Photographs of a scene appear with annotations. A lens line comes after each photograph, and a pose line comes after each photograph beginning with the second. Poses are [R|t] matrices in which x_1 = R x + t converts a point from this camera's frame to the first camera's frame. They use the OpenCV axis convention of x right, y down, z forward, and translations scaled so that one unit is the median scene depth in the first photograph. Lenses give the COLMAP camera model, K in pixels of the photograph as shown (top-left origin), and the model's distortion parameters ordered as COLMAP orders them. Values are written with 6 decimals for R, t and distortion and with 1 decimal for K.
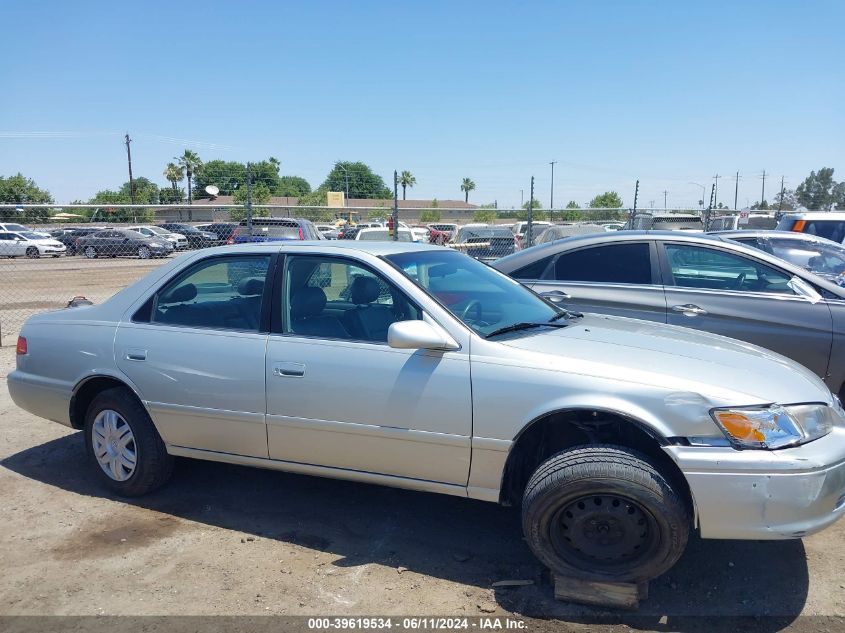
lens RADIAL K [[677.7, 0, 417.3], [0, 677.7, 318.5], [0, 0, 1]] dist [0.013604, -0.027821]
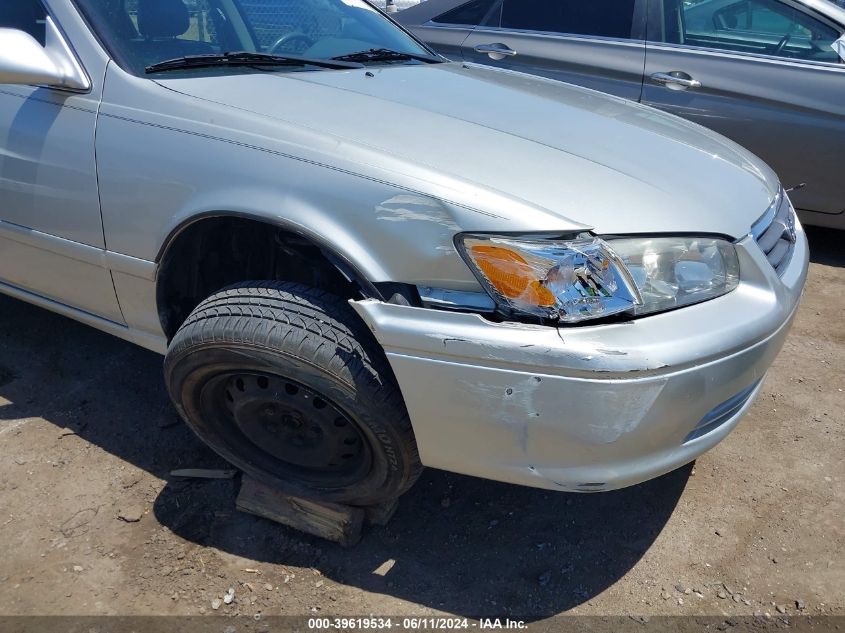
lens RADIAL K [[677.7, 0, 425.4], [0, 677.7, 318.0], [0, 0, 1]] dist [0.013604, -0.027821]
pose [[0.994020, 0.082310, -0.071763, 0.439271], [-0.056764, 0.950866, 0.304353, 0.043311], [0.093288, -0.298460, 0.949852, 0.505944]]
